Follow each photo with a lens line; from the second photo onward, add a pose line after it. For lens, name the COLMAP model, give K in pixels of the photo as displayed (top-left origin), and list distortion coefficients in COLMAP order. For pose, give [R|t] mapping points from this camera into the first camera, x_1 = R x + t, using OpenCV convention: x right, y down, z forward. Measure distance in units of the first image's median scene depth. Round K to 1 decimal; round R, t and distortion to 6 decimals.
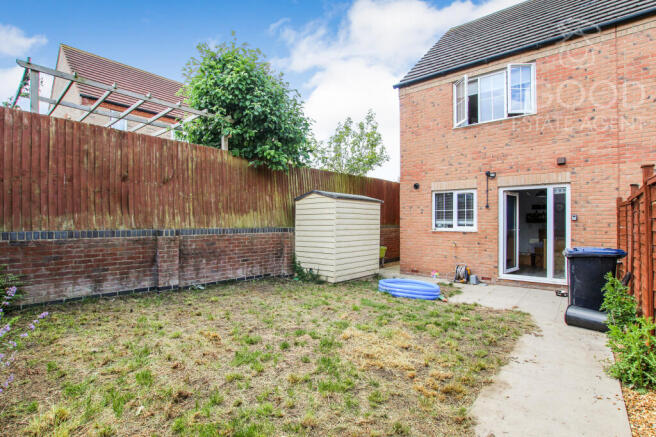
lens RADIAL K [[306.9, 0, 328.0], [0, 306.9, 218.5], [0, 0, 1]] dist [-0.023860, -0.000252]
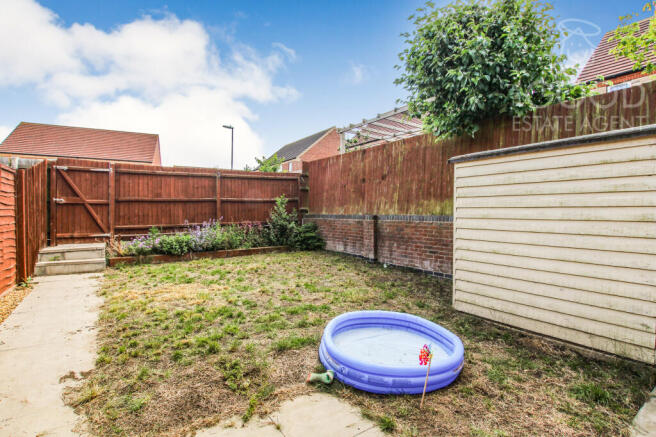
lens RADIAL K [[306.9, 0, 328.0], [0, 306.9, 218.5], [0, 0, 1]] dist [-0.023860, -0.000252]
pose [[-0.241583, 0.001578, -0.970379, 0.749902], [-0.005173, 0.999982, 0.002914, 0.046047], [0.970366, 0.005724, -0.241571, 1.073317]]
